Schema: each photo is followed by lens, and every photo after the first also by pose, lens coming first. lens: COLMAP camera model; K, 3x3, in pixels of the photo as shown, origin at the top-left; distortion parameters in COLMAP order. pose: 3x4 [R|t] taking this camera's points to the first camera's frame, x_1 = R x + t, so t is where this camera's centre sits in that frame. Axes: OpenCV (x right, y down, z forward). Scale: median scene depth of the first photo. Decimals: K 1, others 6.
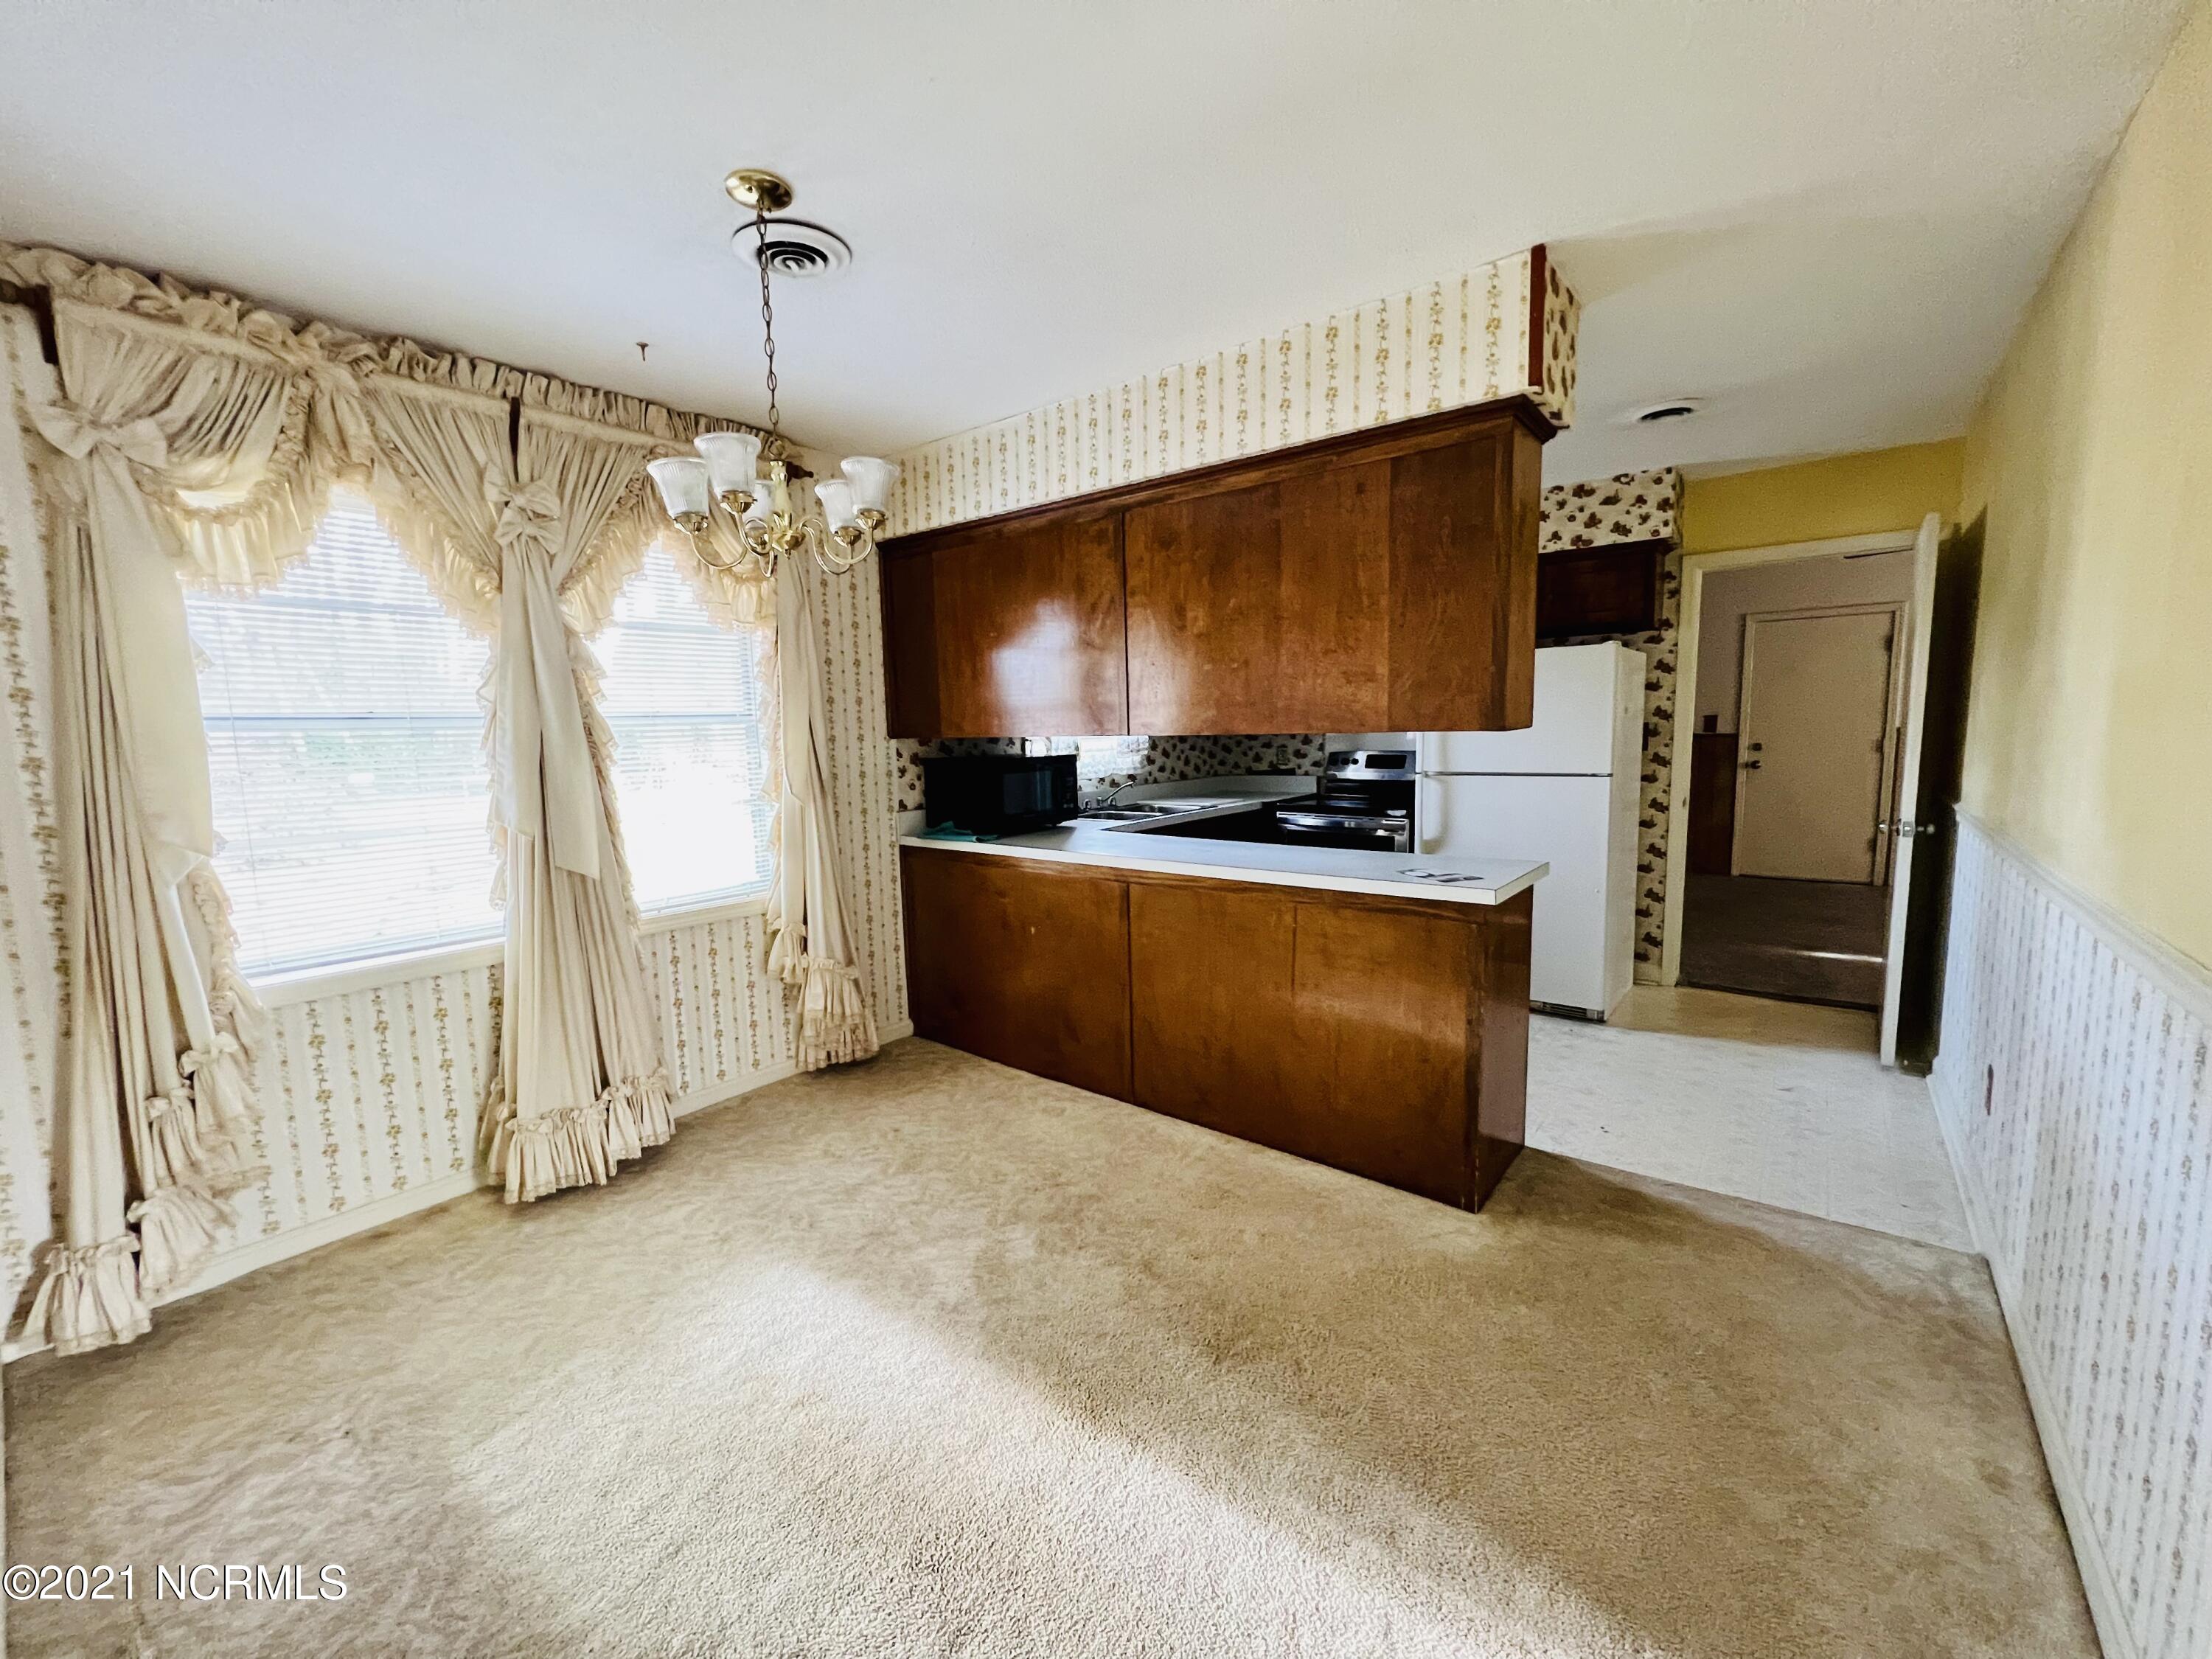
lens RADIAL K [[881.8, 0, 1100.5], [0, 881.8, 825.4], [0, 0, 1]] dist [-0.000251, -0.000285]
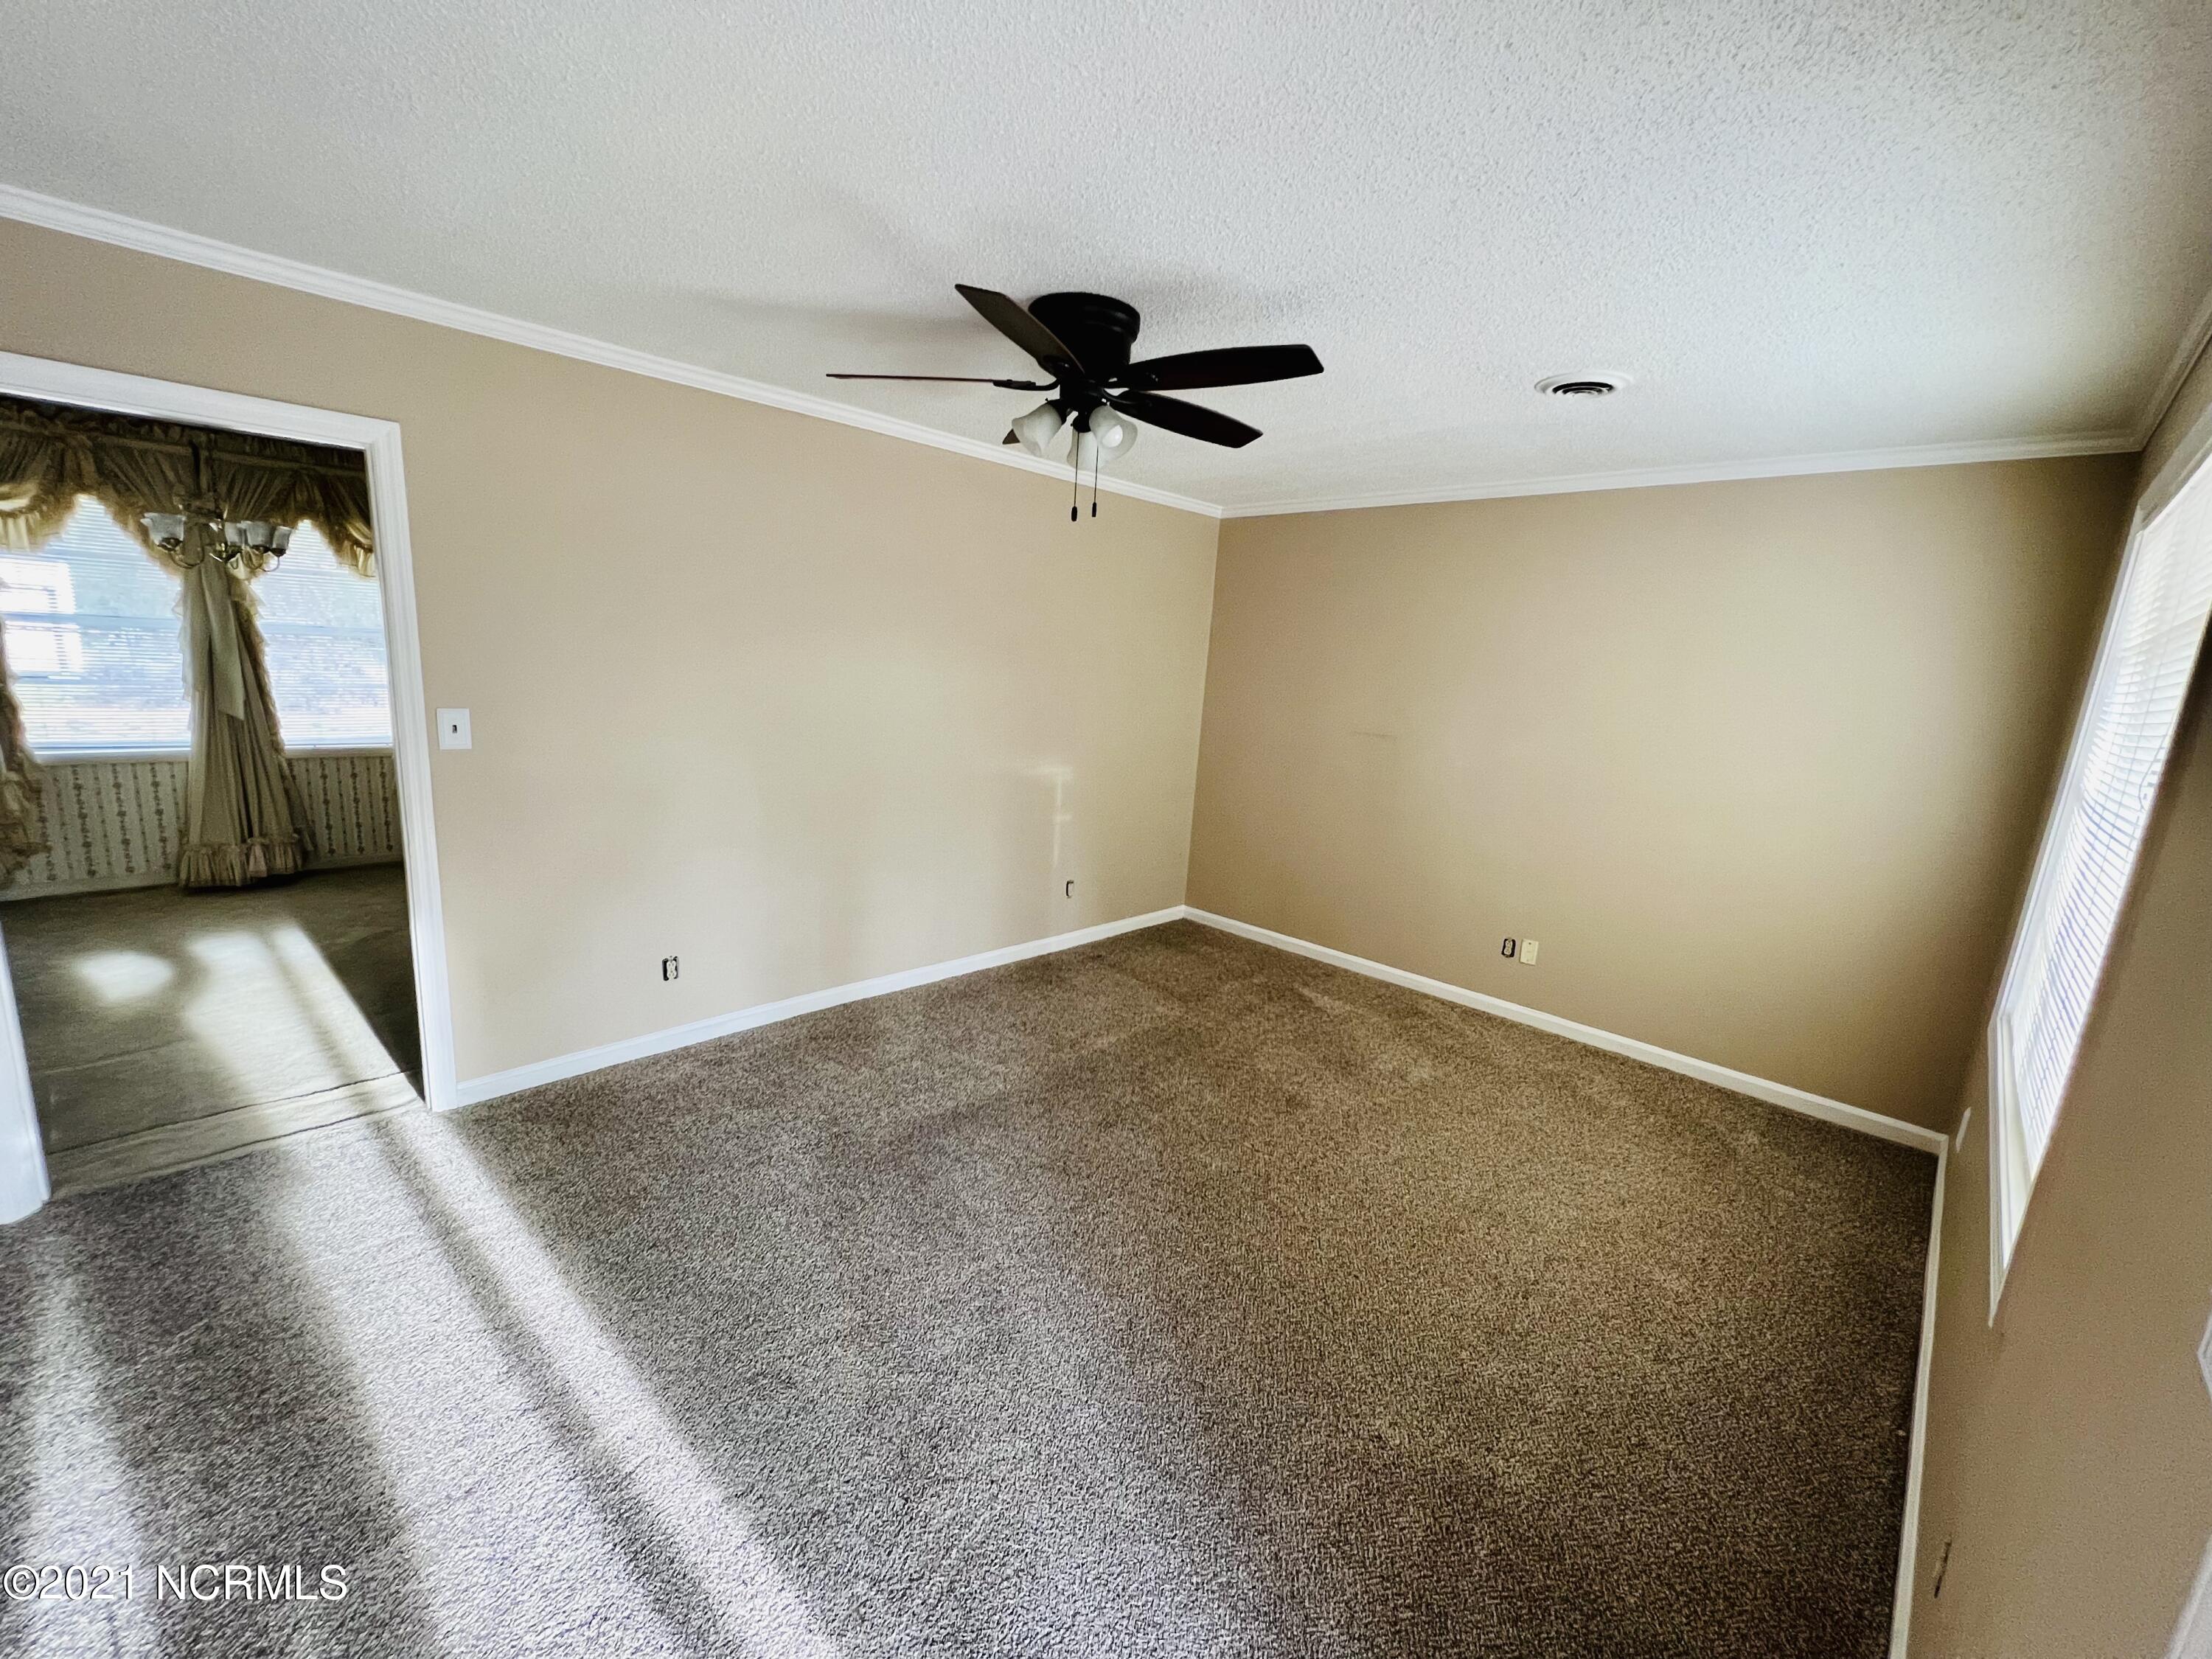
lens RADIAL K [[881.8, 0, 1102.6], [0, 881.8, 827.3], [0, 0, 1]] dist [-0.000251, -0.000285]
pose [[0.989867, 0.094435, -0.106041, 1.557331], [-0.086950, 0.993525, 0.073125, -0.004387], [0.112260, -0.063164, 0.991669, -0.673821]]
